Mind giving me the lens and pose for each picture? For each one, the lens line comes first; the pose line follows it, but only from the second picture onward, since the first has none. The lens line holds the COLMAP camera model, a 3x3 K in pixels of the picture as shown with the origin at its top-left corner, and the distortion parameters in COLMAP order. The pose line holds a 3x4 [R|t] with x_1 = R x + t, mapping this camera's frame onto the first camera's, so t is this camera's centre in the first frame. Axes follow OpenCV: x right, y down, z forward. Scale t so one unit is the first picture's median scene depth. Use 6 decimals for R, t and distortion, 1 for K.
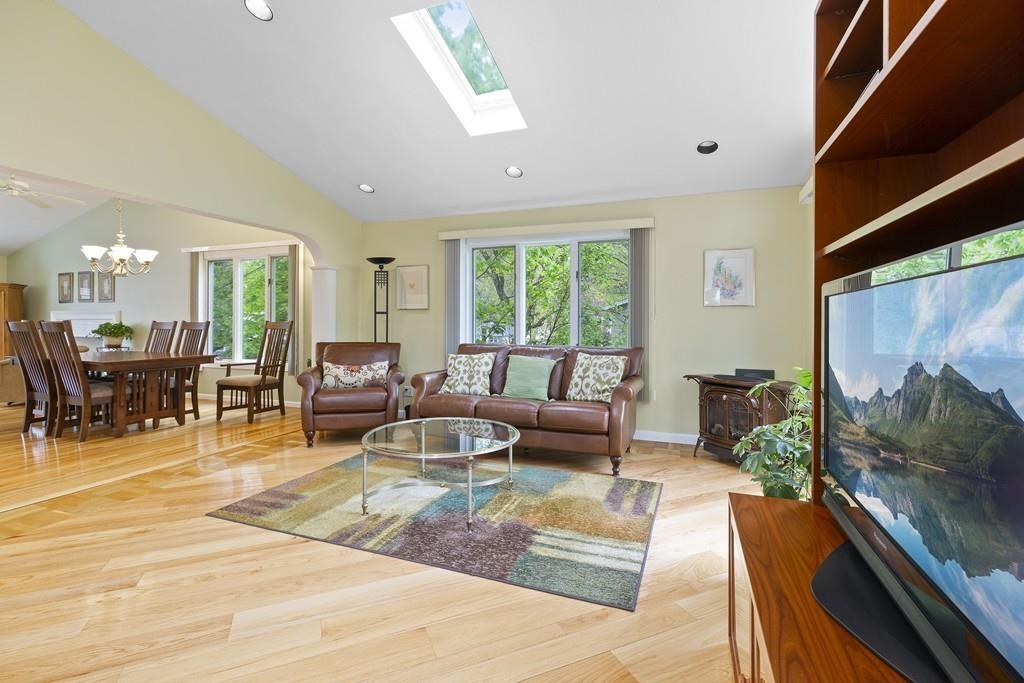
lens RADIAL K [[465.8, 0, 518.5], [0, 465.8, 324.0], [0, 0, 1]] dist [0.008856, -0.000302]
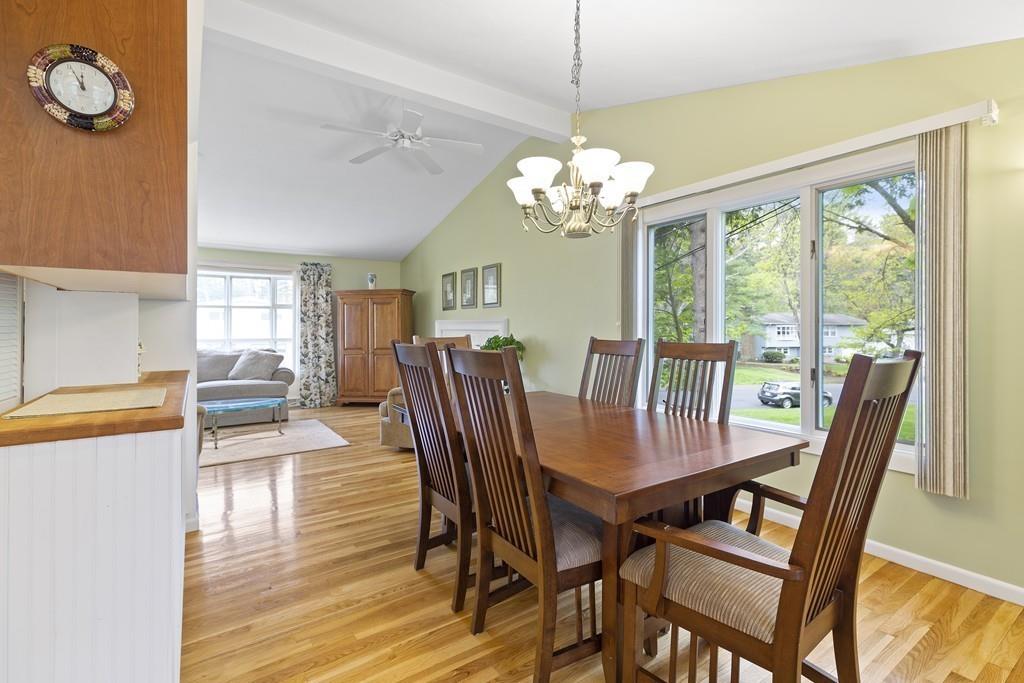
lens RADIAL K [[470.1, 0, 509.2], [0, 470.1, 327.0], [0, 0, 1]] dist [0.001807, 0.000668]
pose [[0.822732, -0.002330, -0.568425, -0.633521], [-0.000125, 0.999991, -0.004280, -0.018180], [0.568430, 0.003593, 0.822724, 0.592584]]
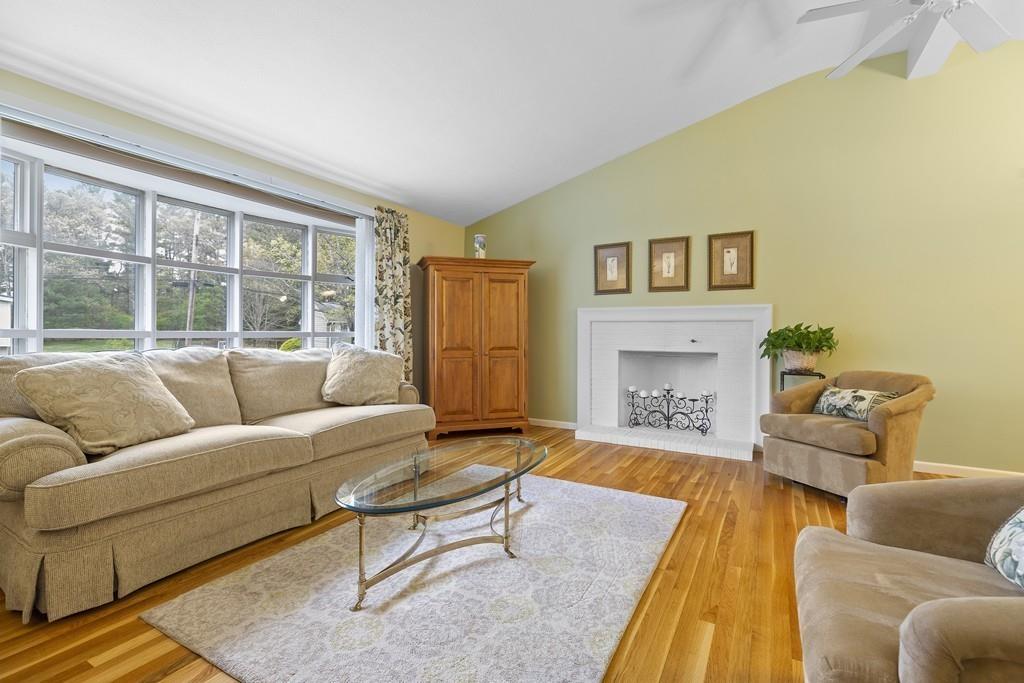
lens RADIAL K [[465.8, 0, 518.5], [0, 465.8, 324.0], [0, 0, 1]] dist [0.008856, -0.000302]
pose [[0.989890, 0.001398, -0.141828, -1.524198], [-0.004007, 0.999828, -0.018111, 0.007840], [0.141779, 0.018496, 0.989726, 0.606646]]
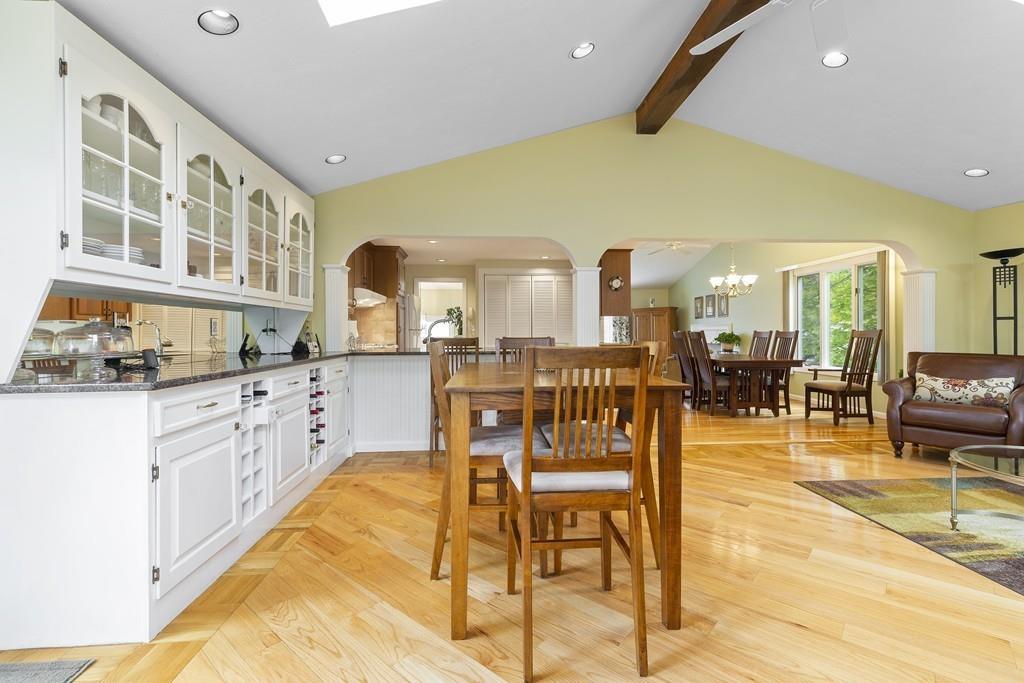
lens RADIAL K [[462.0, 0, 510.9], [0, 462.0, 331.6], [0, 0, 1]] dist [0.006952, -0.001031]
pose [[0.412544, -0.007057, -0.910910, 0.087904], [0.002844, 0.999975, -0.006459, 0.002114], [0.910933, 0.000074, 0.412553, -0.117358]]
